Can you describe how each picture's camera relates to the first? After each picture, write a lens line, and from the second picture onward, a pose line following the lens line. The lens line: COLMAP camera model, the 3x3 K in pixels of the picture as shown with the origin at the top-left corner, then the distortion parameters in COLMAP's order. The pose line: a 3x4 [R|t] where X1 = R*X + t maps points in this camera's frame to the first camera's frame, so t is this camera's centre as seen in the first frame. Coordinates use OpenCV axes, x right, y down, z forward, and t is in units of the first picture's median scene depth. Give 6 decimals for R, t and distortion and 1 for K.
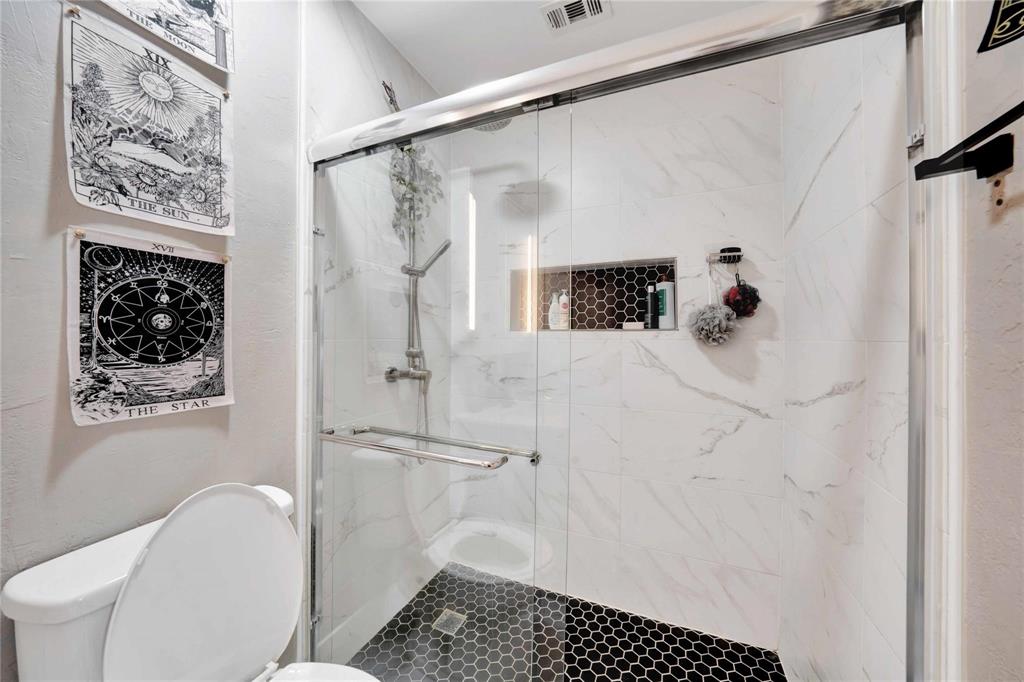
lens RADIAL K [[369.9, 0, 512.9], [0, 369.9, 328.6], [0, 0, 1]] dist [-0.015818, 0.000130]
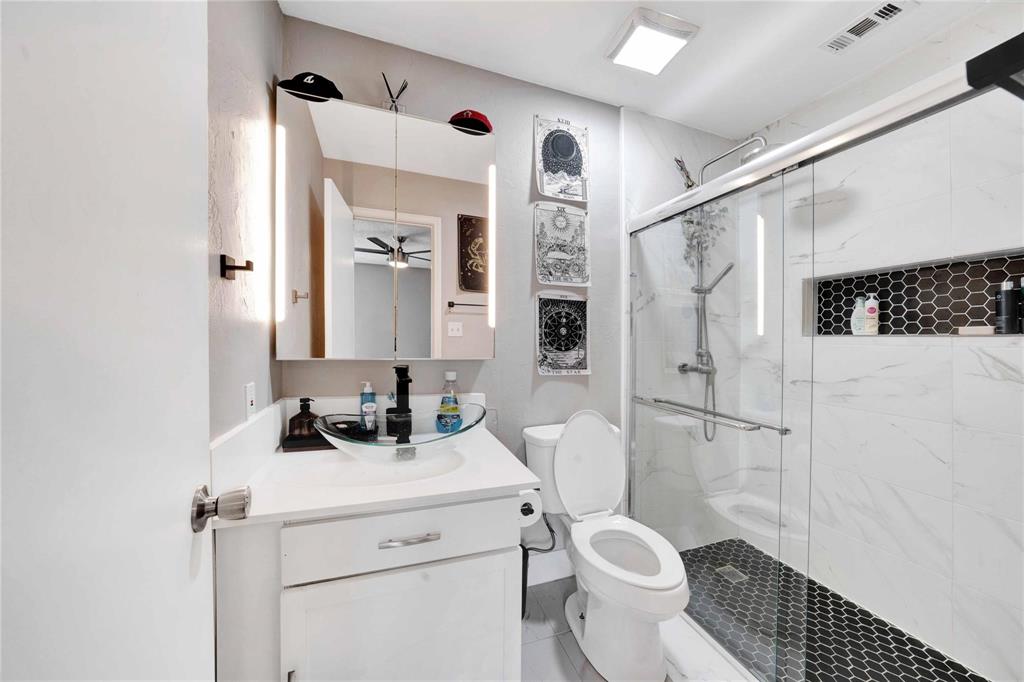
lens RADIAL K [[351.3, 0, 511.6], [0, 351.3, 336.9], [0, 0, 1]] dist [-0.000591, -0.000030]
pose [[0.684766, 0.000322, -0.728763, 0.292821], [0.002903, 0.999991, 0.003170, 0.005047], [0.728757, -0.004286, 0.684759, -0.562264]]
